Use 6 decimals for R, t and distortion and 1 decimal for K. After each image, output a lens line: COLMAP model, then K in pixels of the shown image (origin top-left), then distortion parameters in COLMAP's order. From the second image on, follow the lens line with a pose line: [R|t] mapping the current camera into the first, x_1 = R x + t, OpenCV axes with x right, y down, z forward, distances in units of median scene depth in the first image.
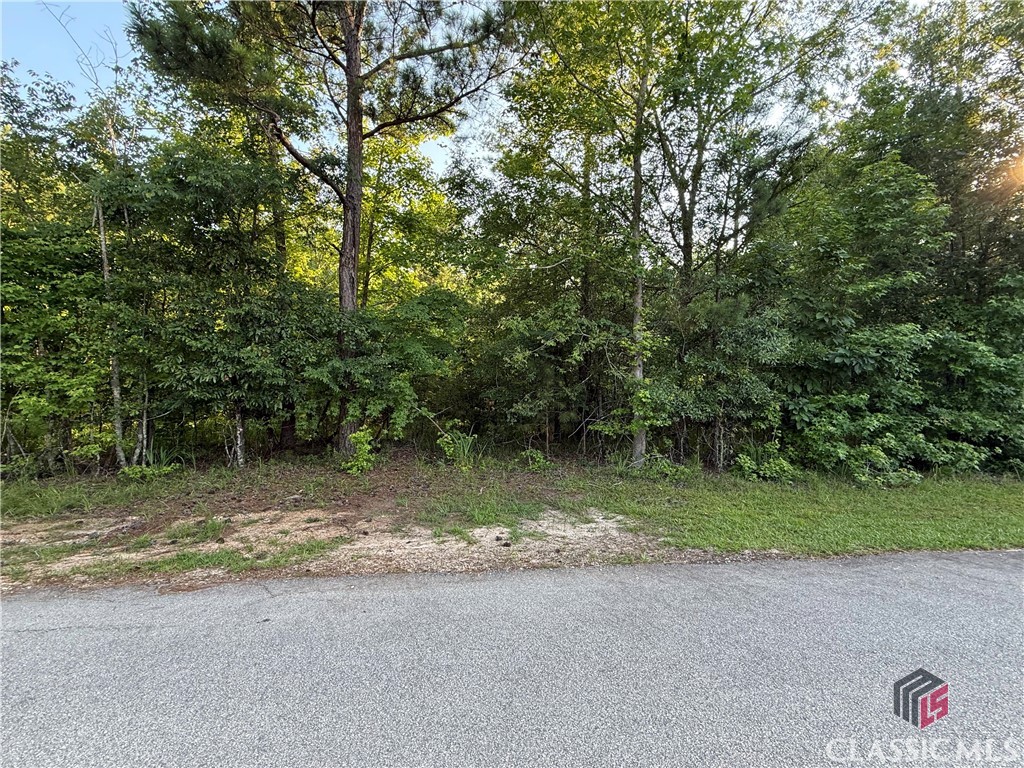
lens RADIAL K [[410.6, 0, 512.0], [0, 410.6, 384.0], [0, 0, 1]] dist [0.001268, 0.000038]
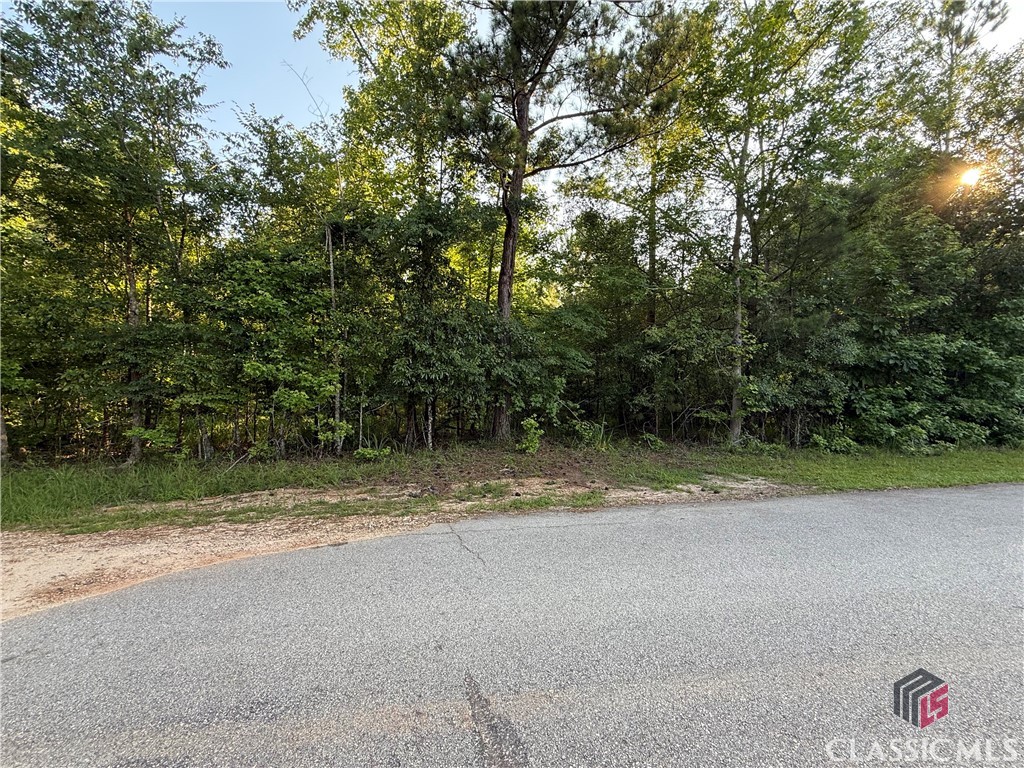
lens RADIAL K [[410.6, 0, 512.0], [0, 410.6, 384.0], [0, 0, 1]] dist [0.001268, 0.000038]
pose [[0.996838, -0.004547, 0.079329, -0.519899], [0.004540, 0.999990, 0.000269, 0.008787], [-0.079330, 0.000092, 0.996848, -0.223650]]
